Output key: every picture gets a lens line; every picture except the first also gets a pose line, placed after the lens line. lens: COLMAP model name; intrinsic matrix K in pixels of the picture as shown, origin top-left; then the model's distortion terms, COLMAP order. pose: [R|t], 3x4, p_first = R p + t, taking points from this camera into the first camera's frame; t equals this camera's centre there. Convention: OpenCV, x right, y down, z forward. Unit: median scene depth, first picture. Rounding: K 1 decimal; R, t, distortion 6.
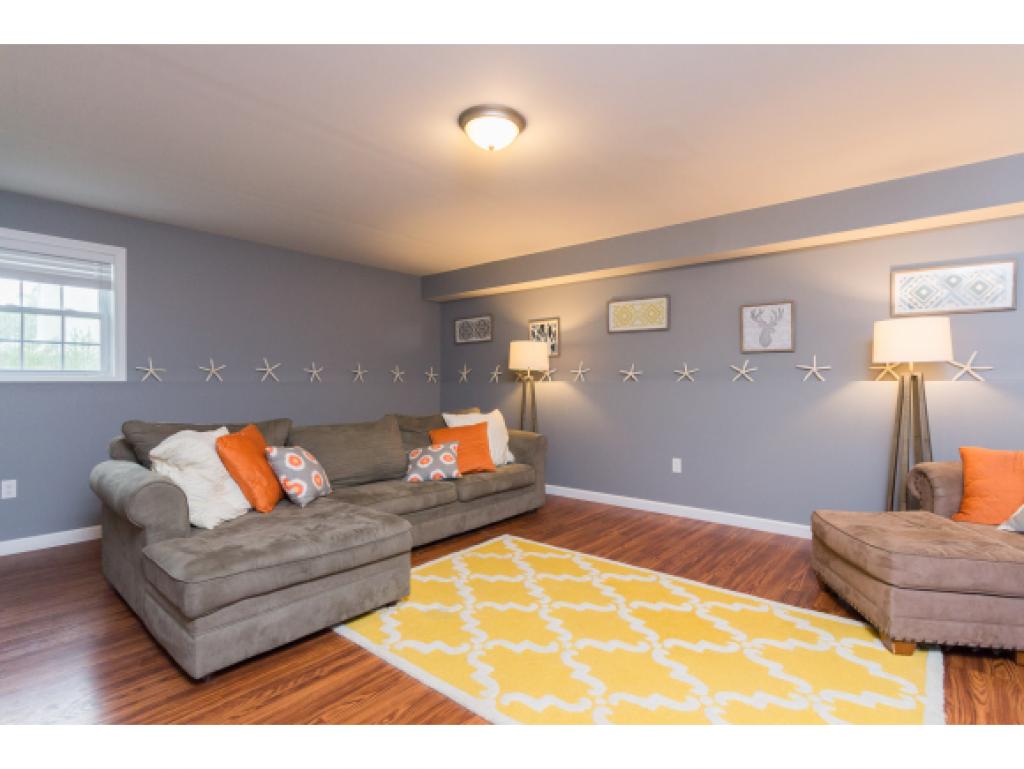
lens RADIAL K [[505.0, 0, 512.0], [0, 505.0, 384.5], [0, 0, 1]] dist [-0.001827, -0.000017]
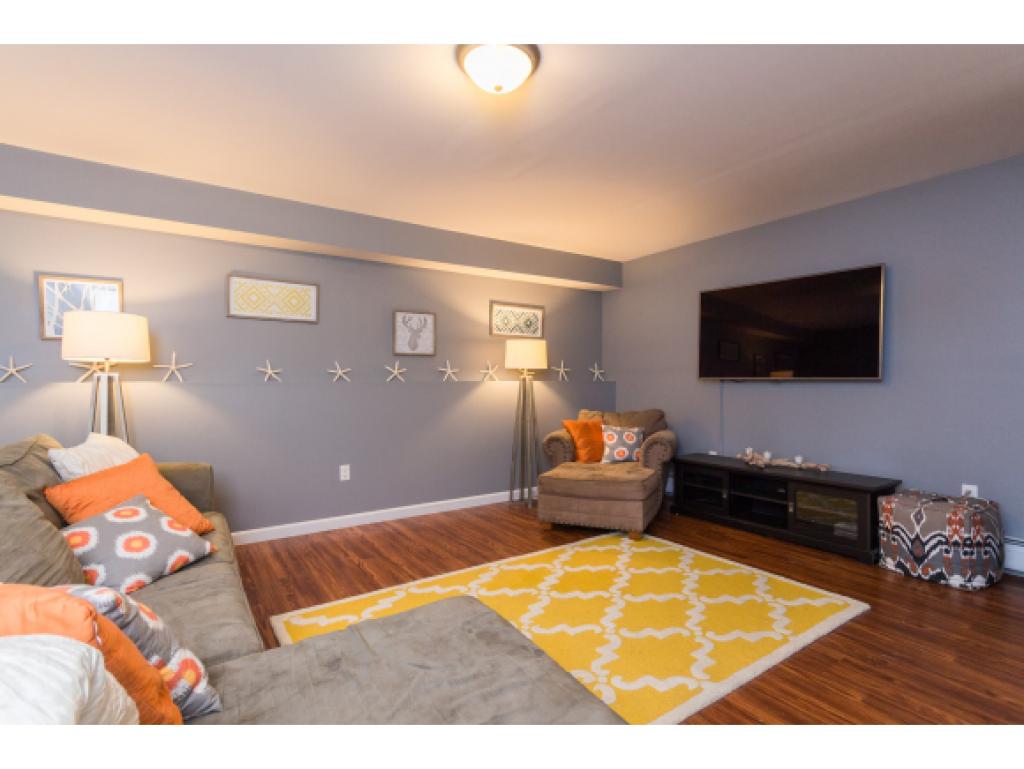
lens RADIAL K [[508.6, 0, 512.0], [0, 508.6, 384.5], [0, 0, 1]] dist [-0.000898, -0.000341]
pose [[0.265839, -0.006264, 0.963997, -0.560648], [0.007817, 0.999960, 0.004342, -0.002571], [-0.963986, 0.006381, 0.265878, 0.528839]]
